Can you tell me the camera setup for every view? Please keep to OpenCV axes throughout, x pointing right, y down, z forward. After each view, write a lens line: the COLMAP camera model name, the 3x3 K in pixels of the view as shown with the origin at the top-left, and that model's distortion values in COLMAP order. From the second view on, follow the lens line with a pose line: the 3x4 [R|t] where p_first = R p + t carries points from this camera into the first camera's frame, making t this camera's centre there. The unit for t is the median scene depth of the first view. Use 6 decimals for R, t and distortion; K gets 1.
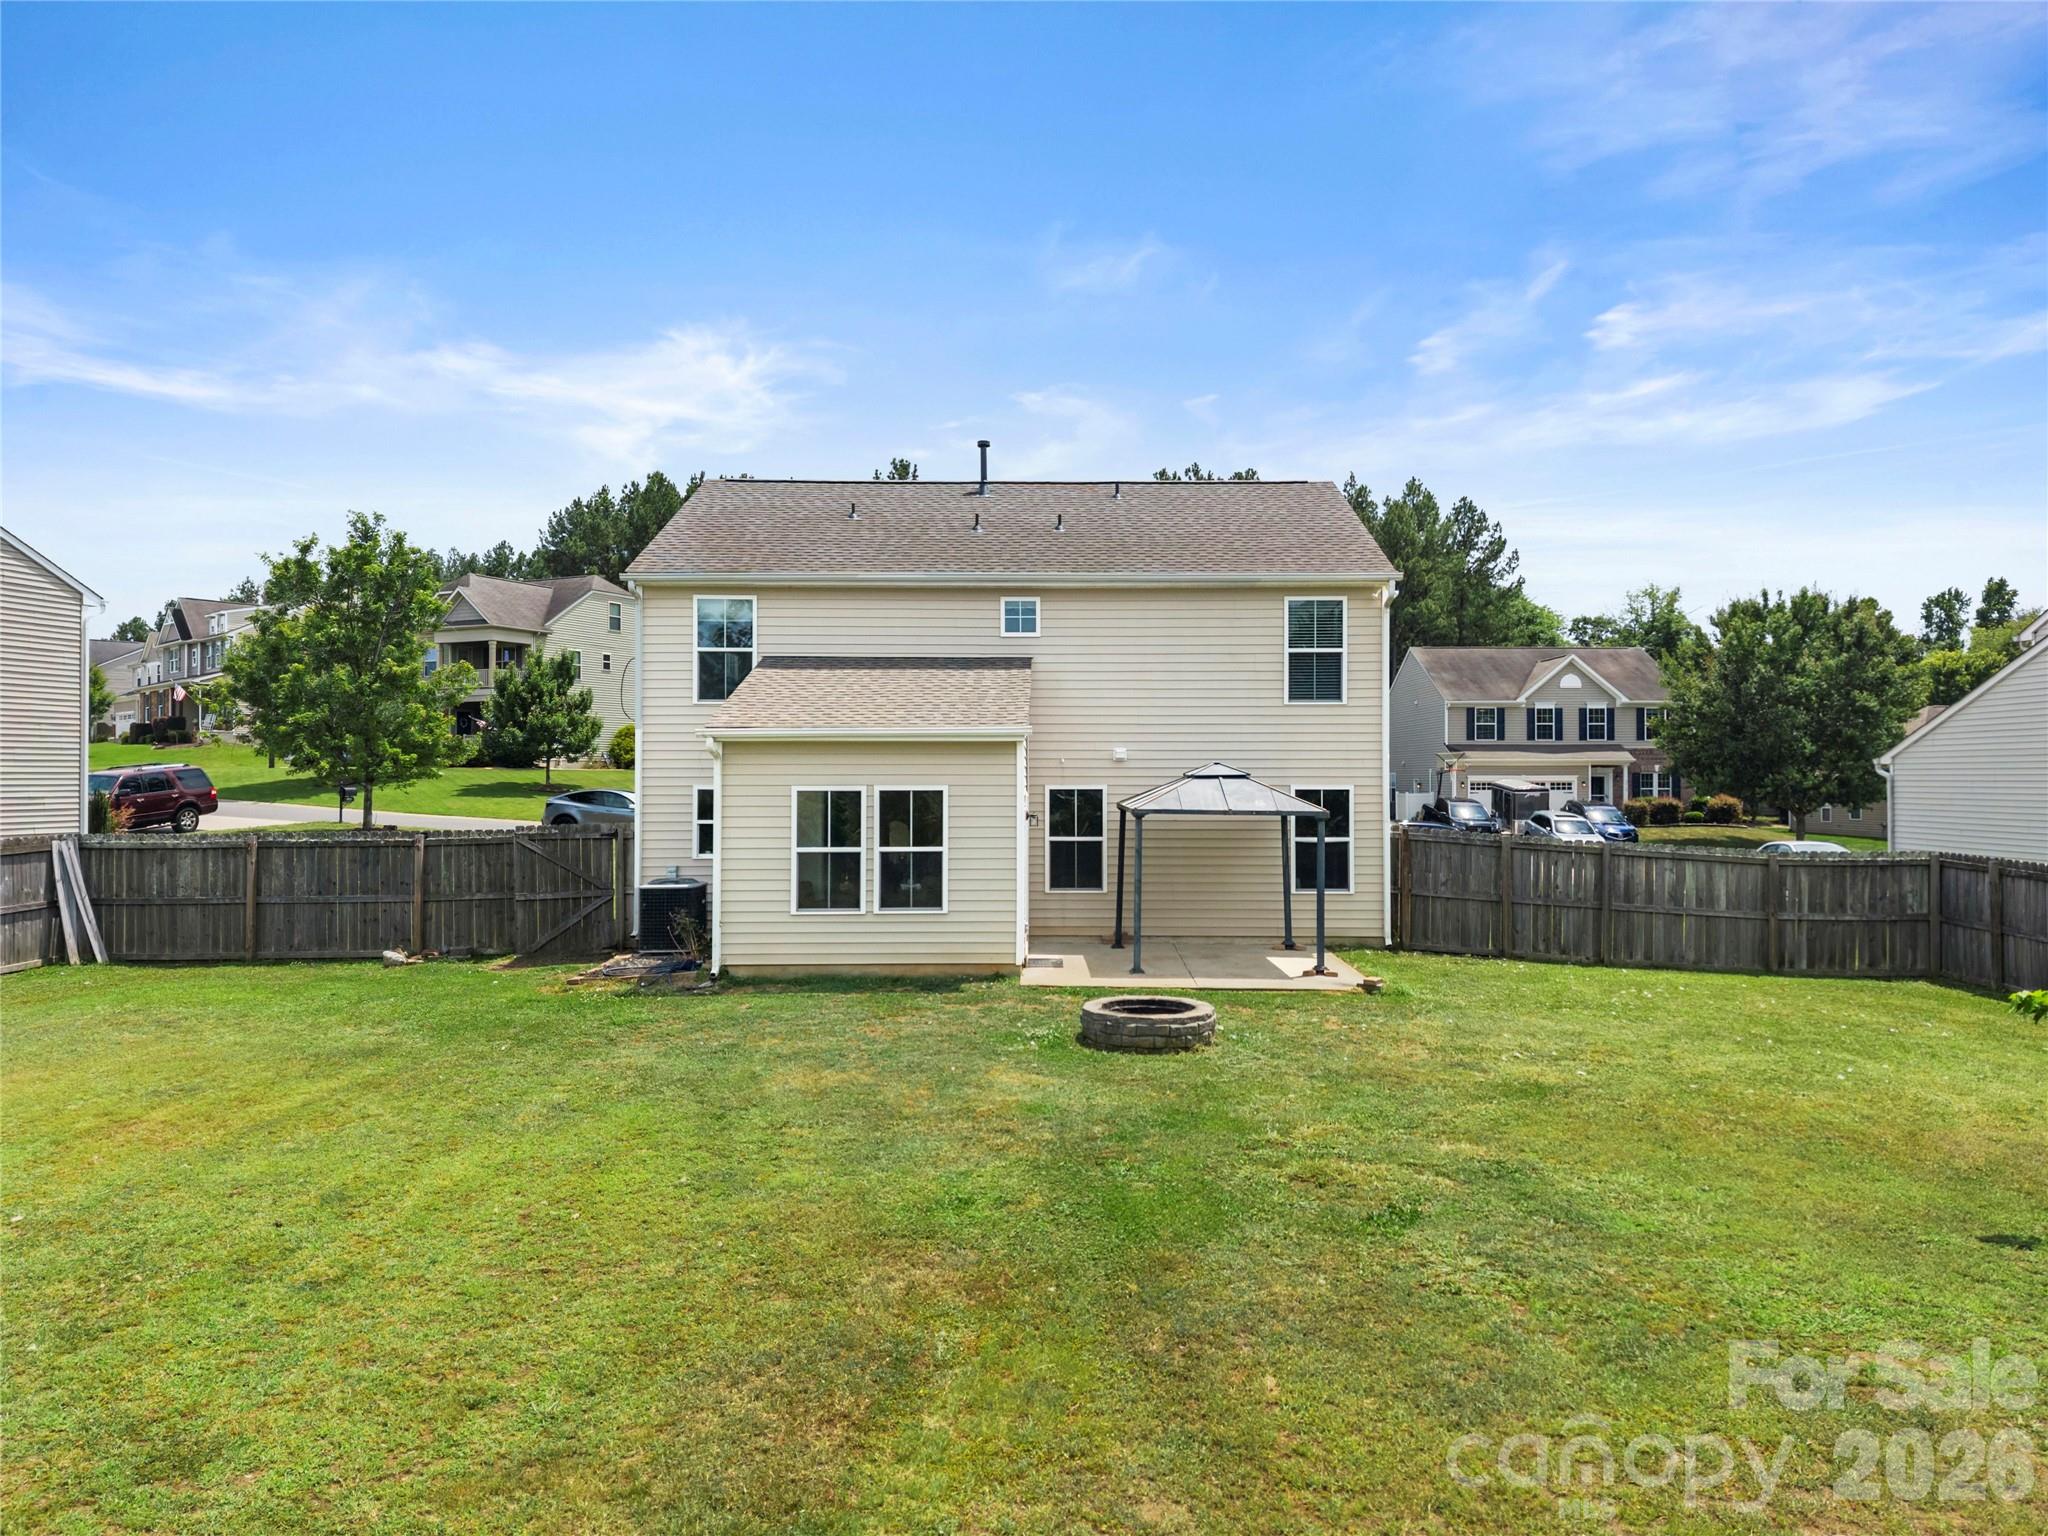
lens RADIAL K [[1421.2, 0, 1062.8], [0, 1421.2, 772.0], [0, 0, 1]] dist [0.060452, -0.060667]
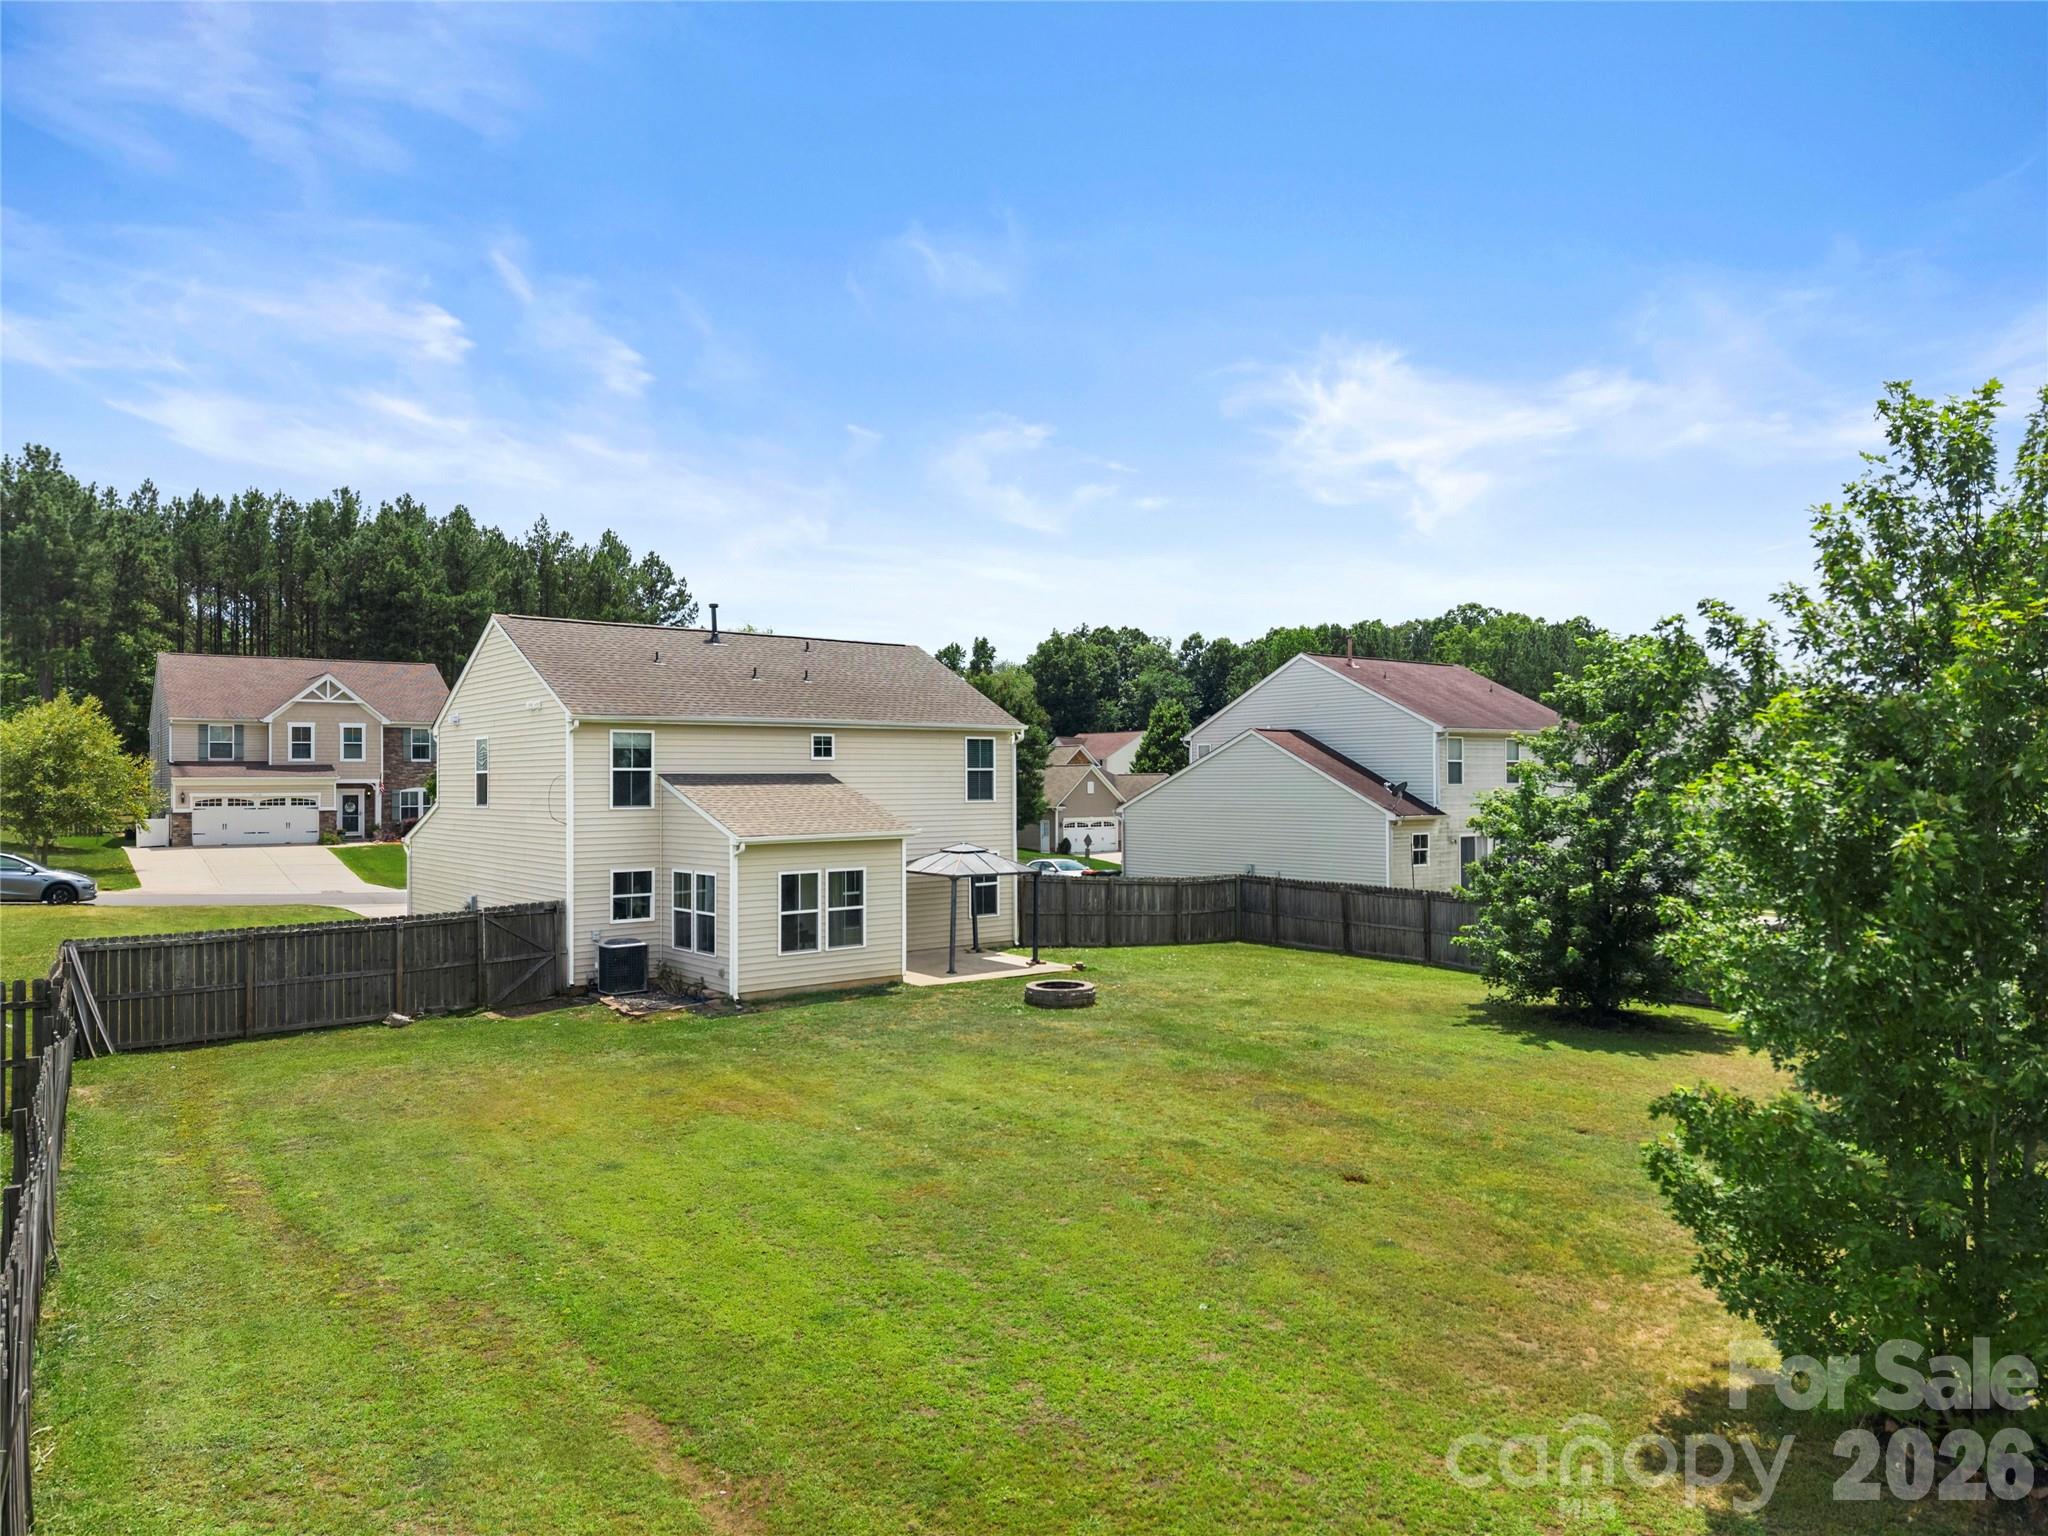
lens RADIAL K [[1421.2, 0, 1062.8], [0, 1421.2, 772.0], [0, 0, 1]] dist [0.060452, -0.060667]
pose [[0.767961, -0.001050, 0.640495, -0.797750], [-0.000743, 0.999997, 0.002531, -0.086249], [-0.640496, -0.002419, 0.767958, -0.314787]]
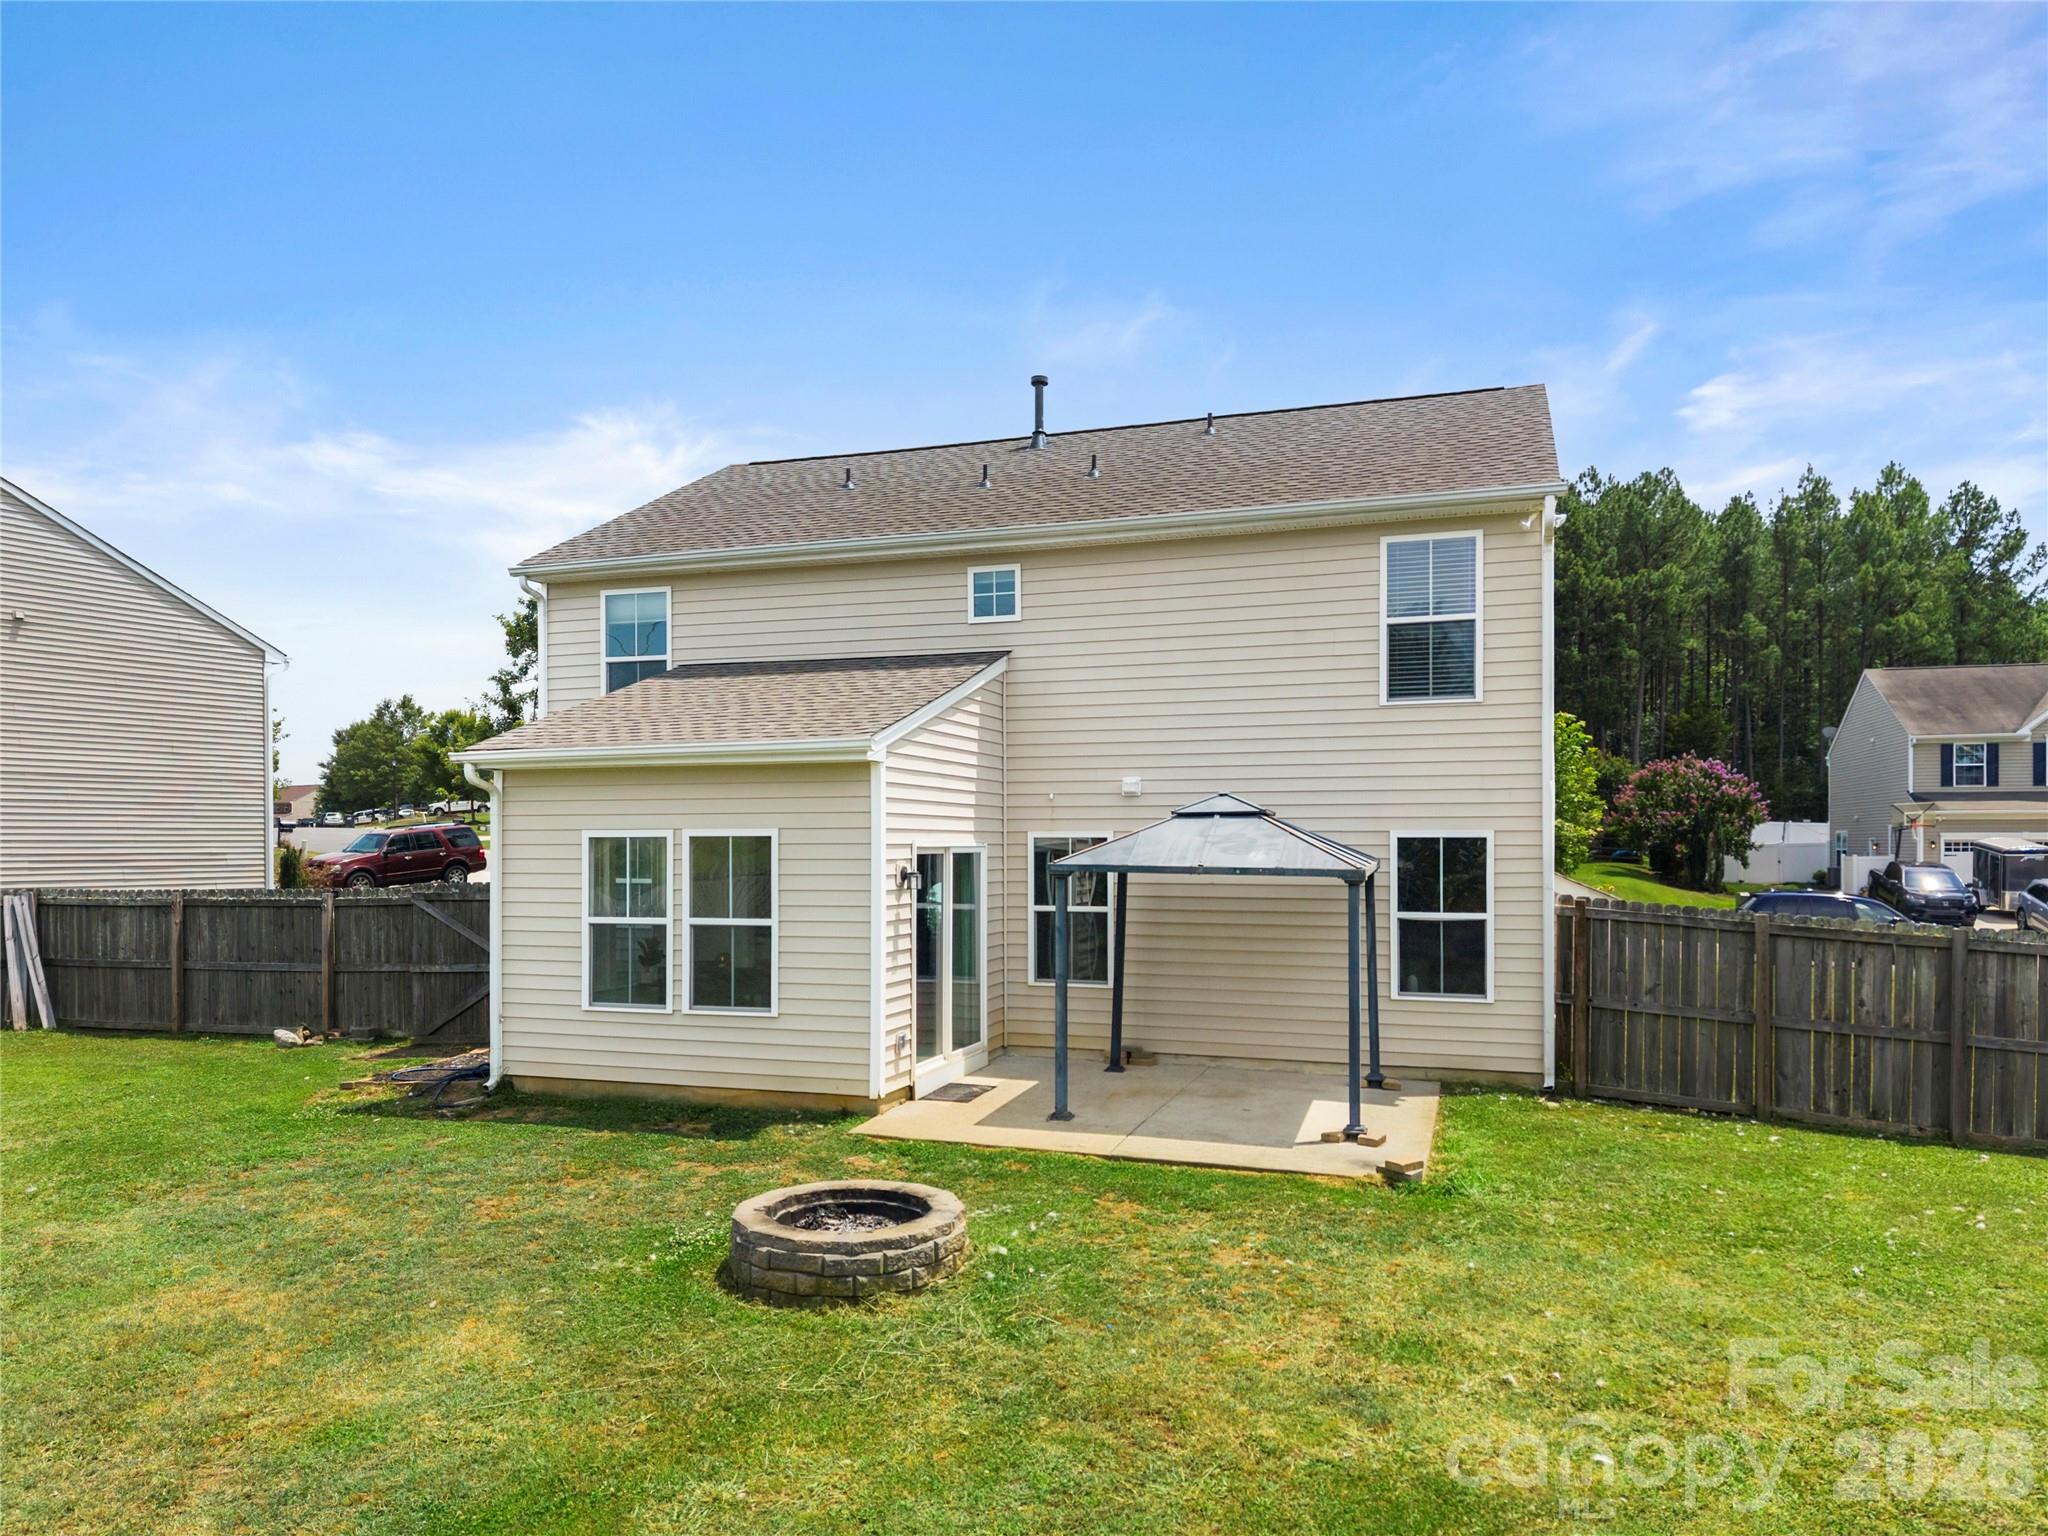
lens RADIAL K [[1411.7, 0, 1027.9], [0, 1411.7, 855.4], [0, 0, 1]] dist [0.041315, -0.036384]
pose [[0.943769, 0.001439, -0.330601, 0.218483], [0.002667, 0.999925, 0.011967, 0.012331], [0.330593, -0.012175, 0.943695, 0.342346]]
